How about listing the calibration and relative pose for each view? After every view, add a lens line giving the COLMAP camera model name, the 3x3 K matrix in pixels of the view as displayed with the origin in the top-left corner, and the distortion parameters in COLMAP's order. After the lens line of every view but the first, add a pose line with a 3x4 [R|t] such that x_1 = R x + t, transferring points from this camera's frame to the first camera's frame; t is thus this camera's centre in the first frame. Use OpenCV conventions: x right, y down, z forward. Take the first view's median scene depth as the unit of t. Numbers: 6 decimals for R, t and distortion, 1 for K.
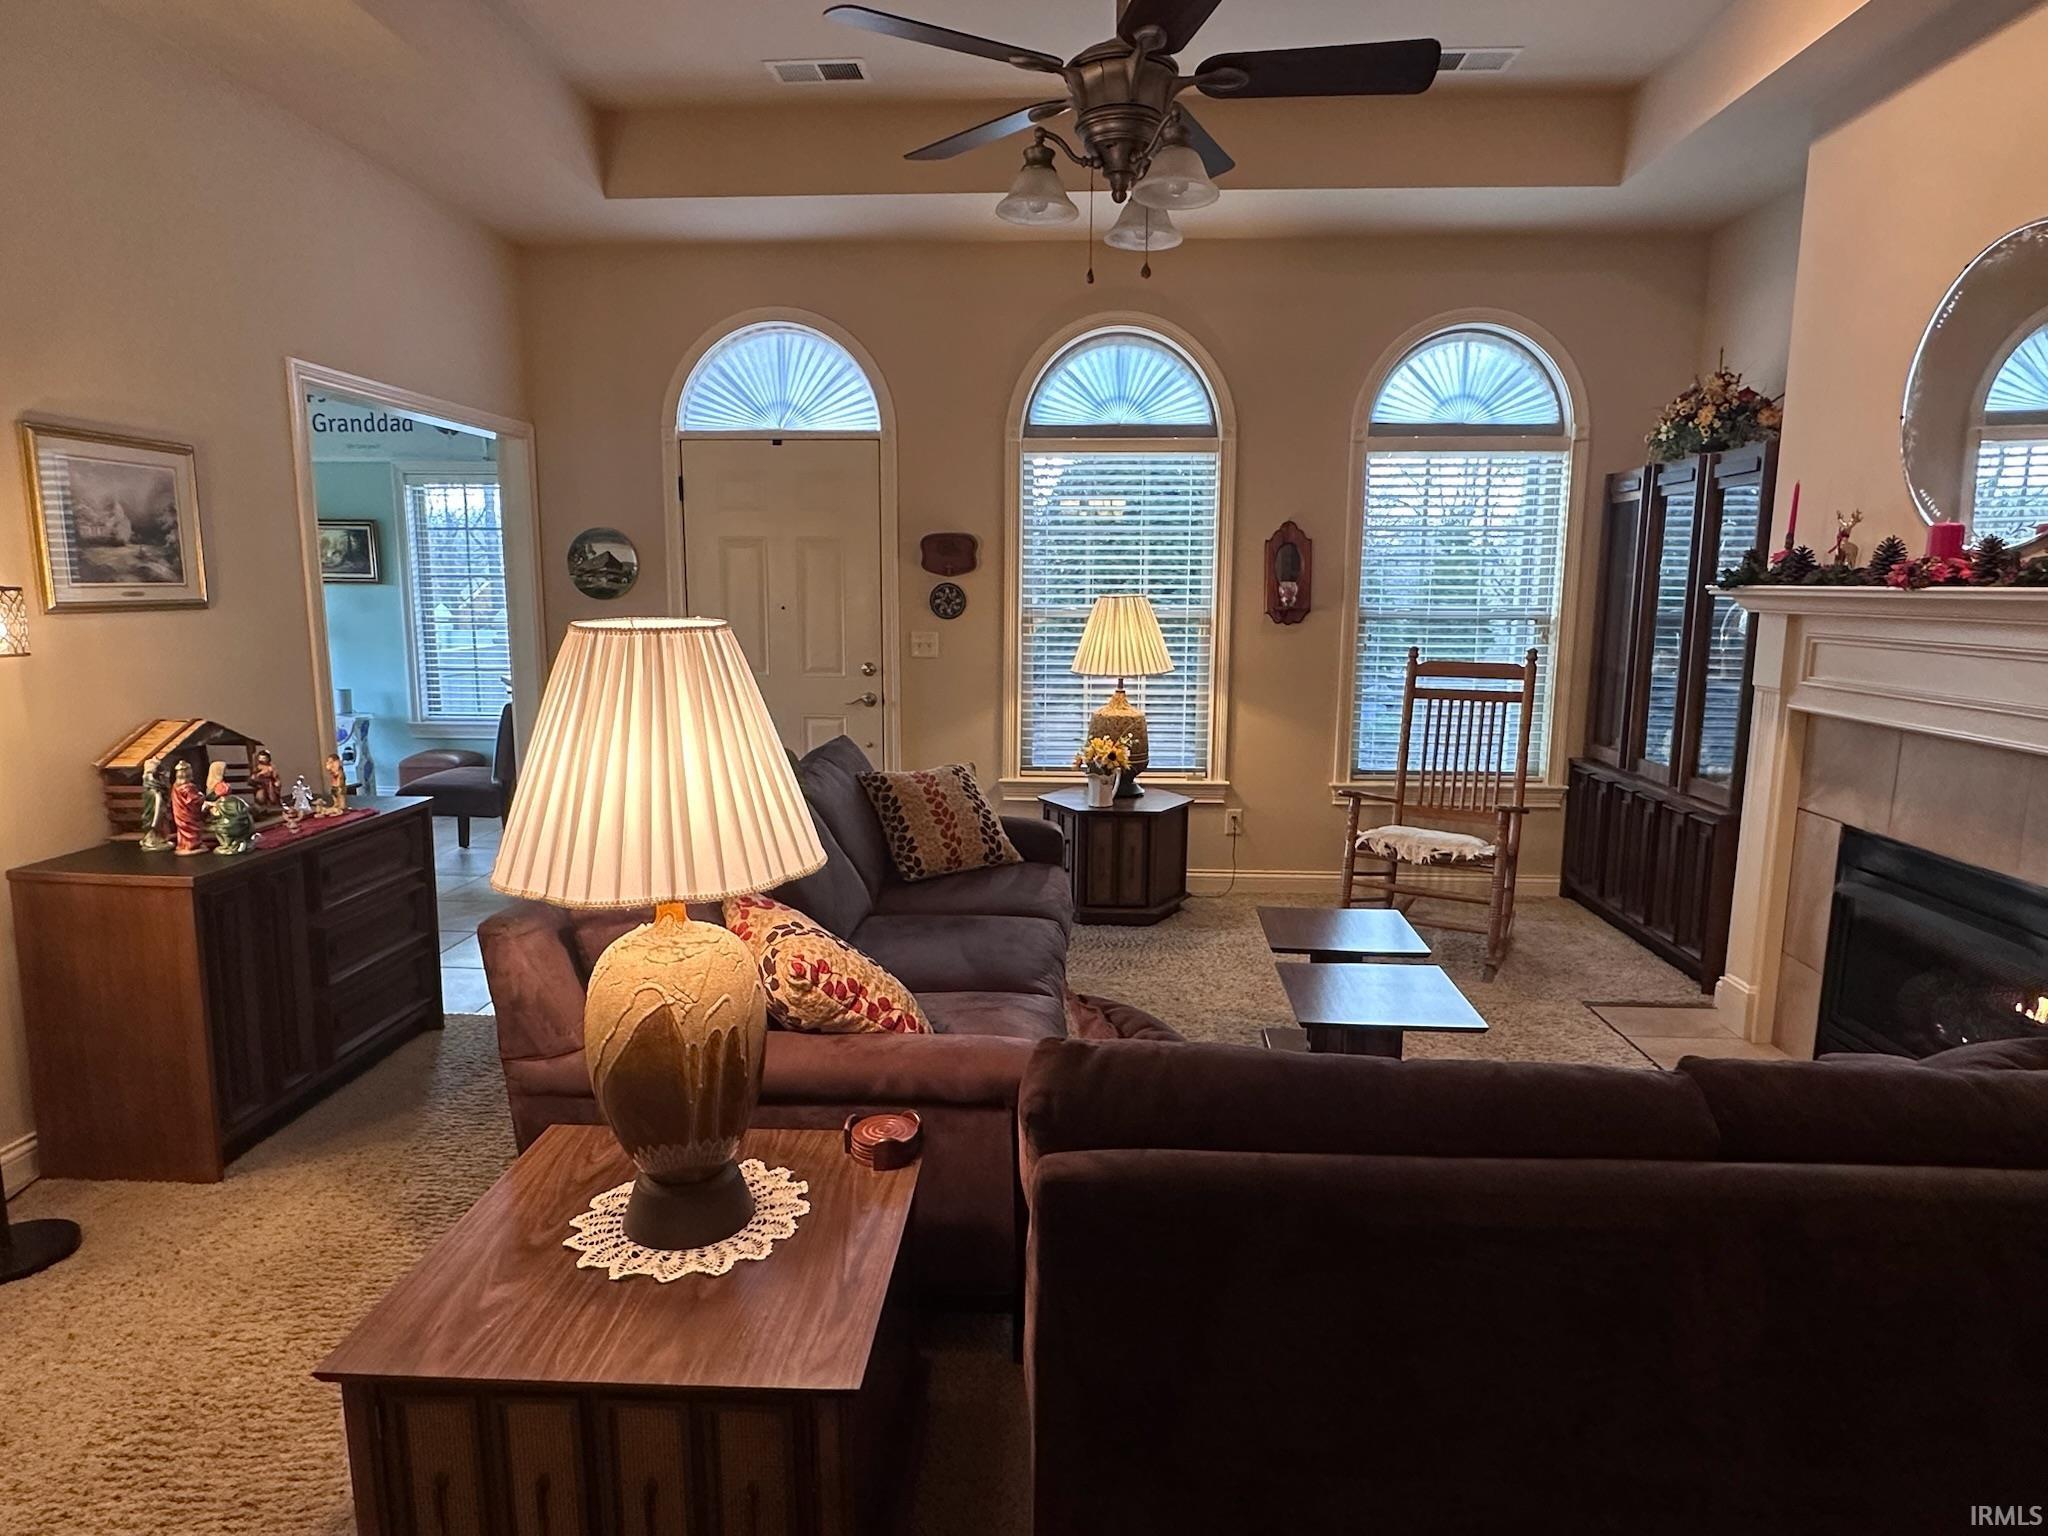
lens RADIAL K [[1208.0, 0, 1024.0], [0, 1208.0, 768.0], [0, 0, 1]] dist [-0.001886, -0.000556]
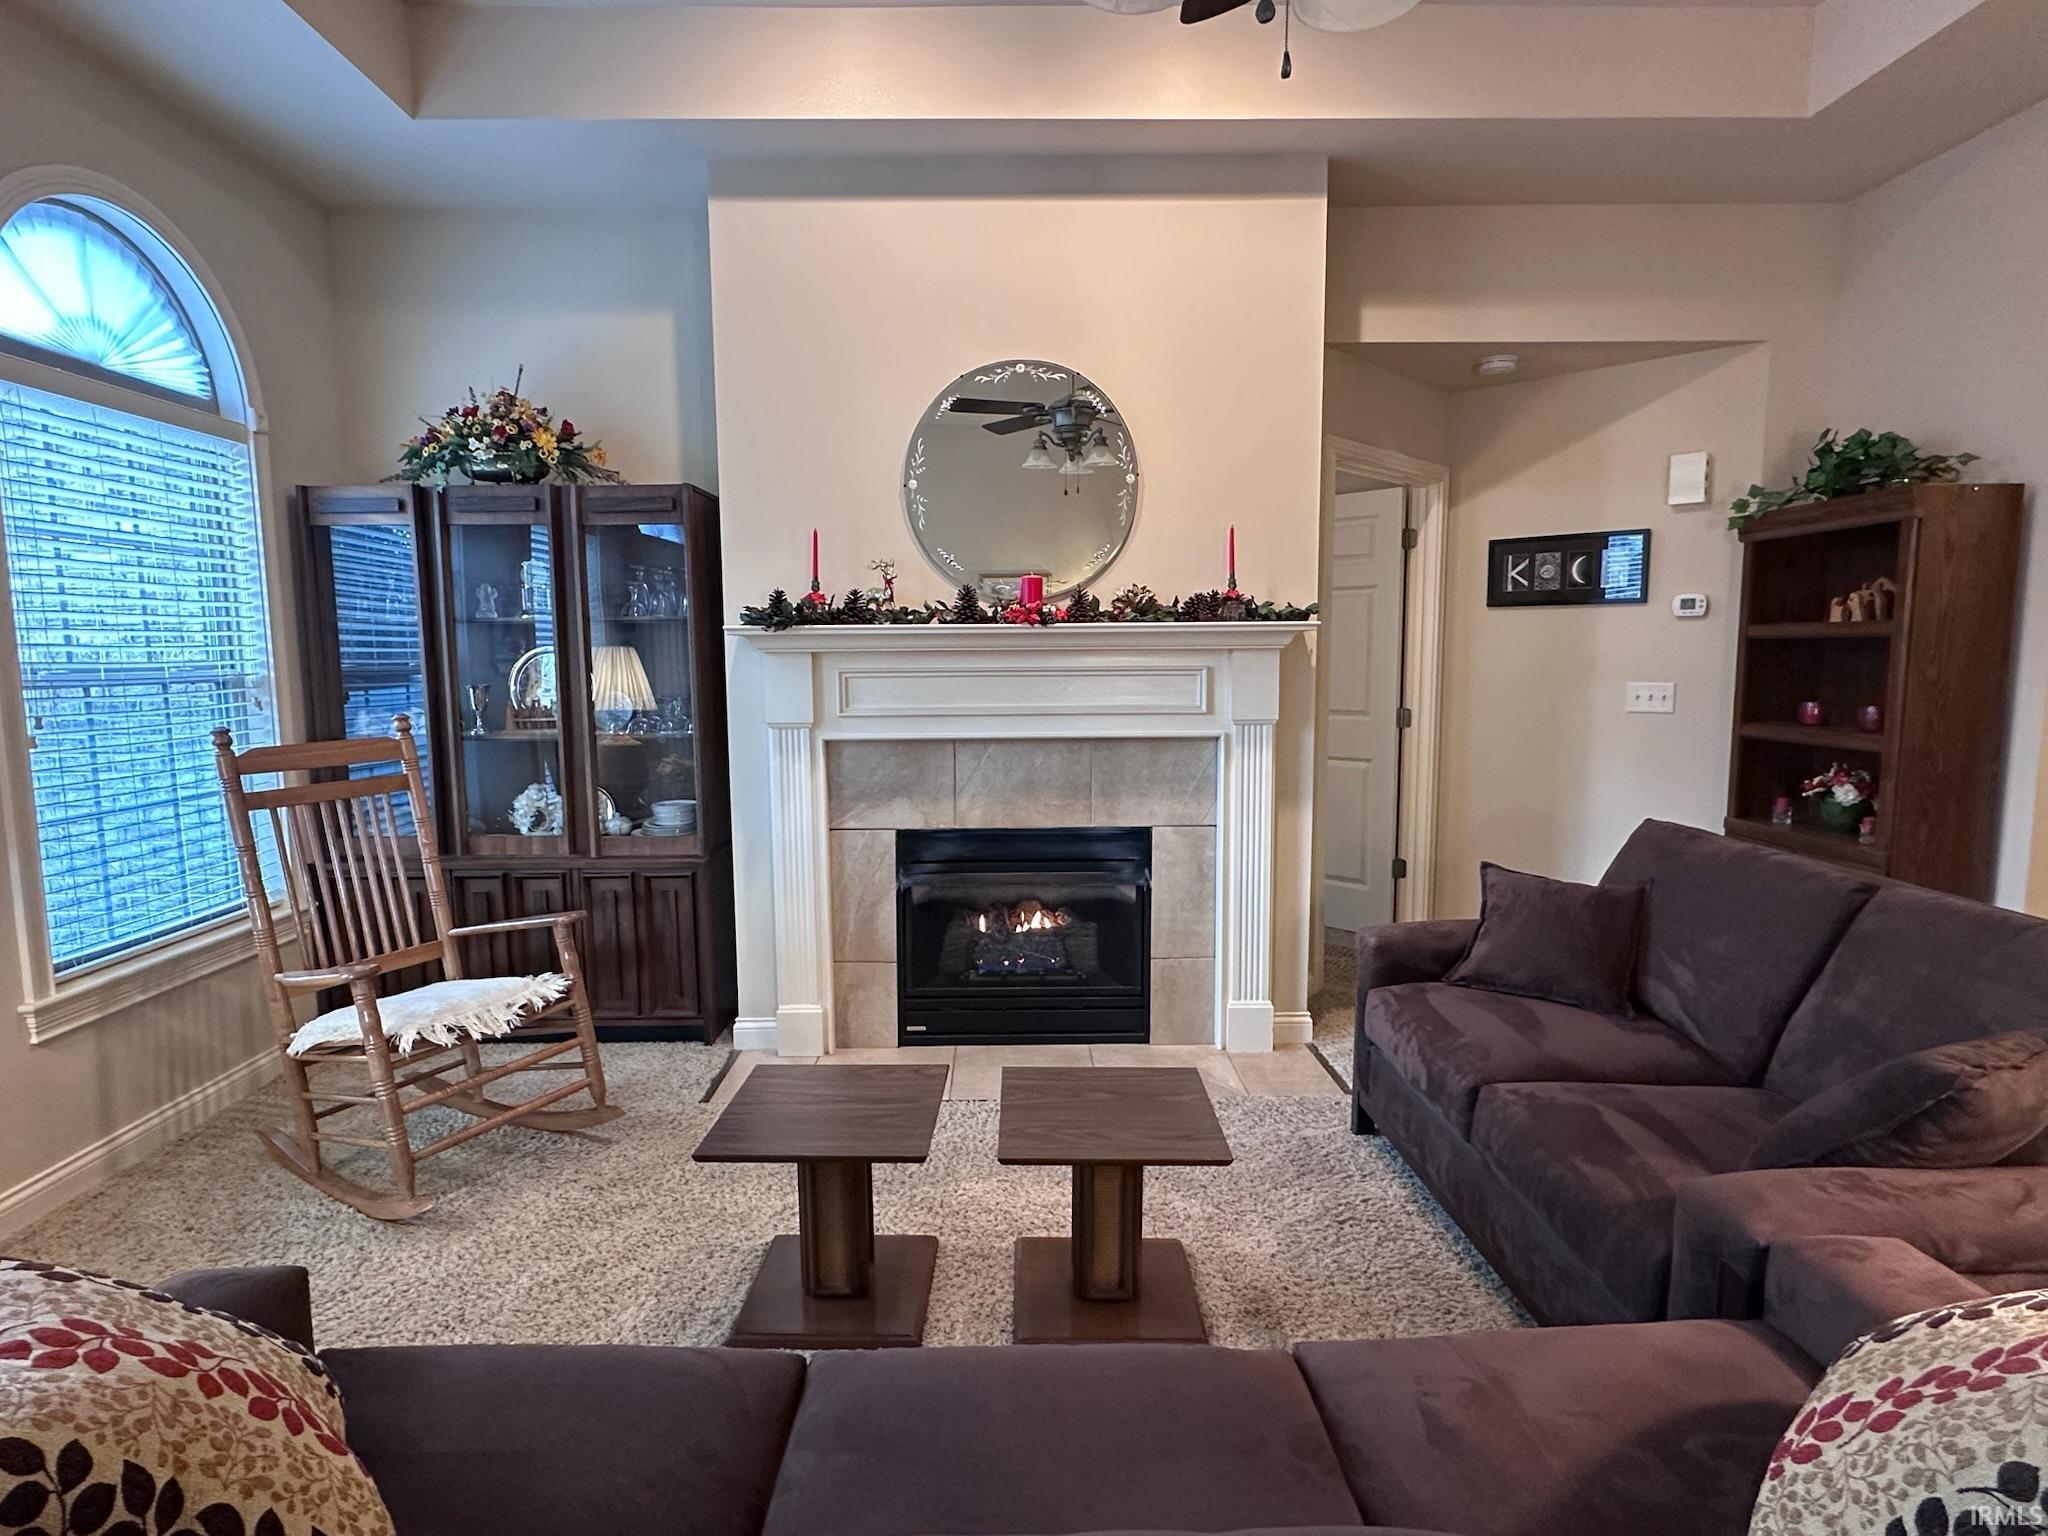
lens RADIAL K [[1070.8, 0, 1024.0], [0, 1070.8, 768.0], [0, 0, 1]] dist [0.000966, 0.000075]
pose [[-0.059134, -0.114329, 0.991681, -0.332121], [0.162270, 0.979106, 0.122556, -0.114426], [-0.984973, 0.168167, -0.039346, 0.884339]]
